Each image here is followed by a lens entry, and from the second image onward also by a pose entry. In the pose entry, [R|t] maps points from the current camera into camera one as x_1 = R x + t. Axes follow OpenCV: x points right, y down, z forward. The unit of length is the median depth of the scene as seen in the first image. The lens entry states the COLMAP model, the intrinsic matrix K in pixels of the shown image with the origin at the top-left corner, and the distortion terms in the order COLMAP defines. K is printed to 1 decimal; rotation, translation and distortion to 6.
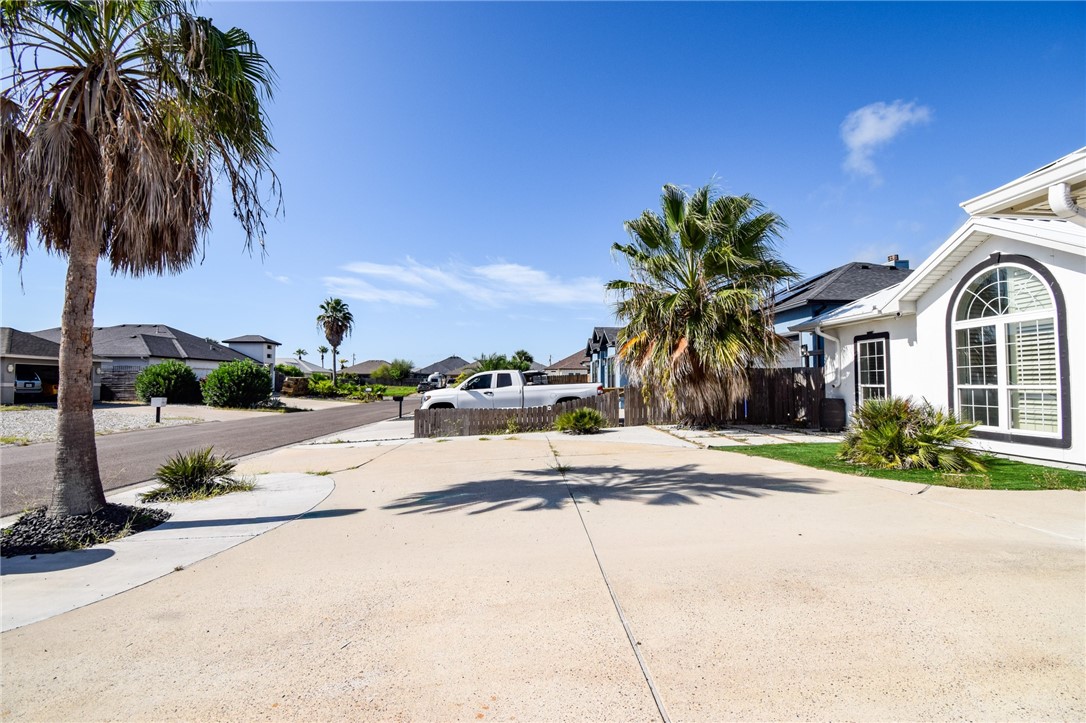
lens RADIAL K [[497.4, 0, 550.9], [0, 497.4, 360.8], [0, 0, 1]] dist [0.026664, -0.026842]
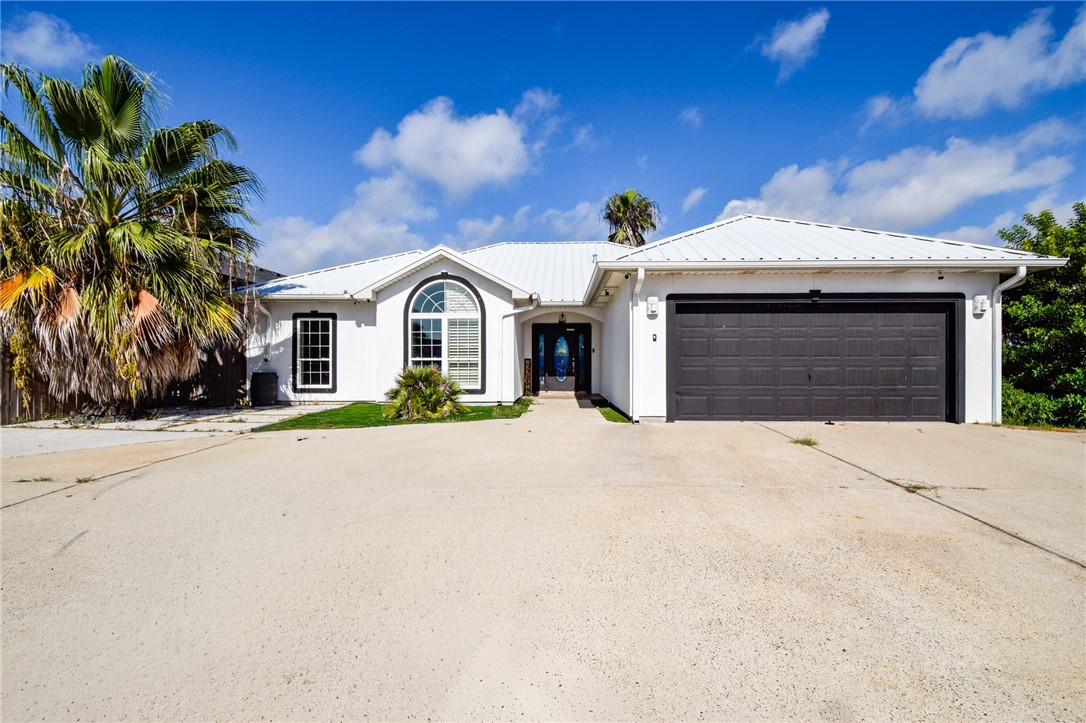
lens RADIAL K [[497.4, 0, 550.9], [0, 497.4, 360.8], [0, 0, 1]] dist [0.026664, -0.026842]
pose [[0.040869, 0.009701, 0.999117, -0.555591], [-0.041051, 0.999125, -0.008022, 0.049545], [-0.998321, -0.040687, 0.041232, 0.542542]]
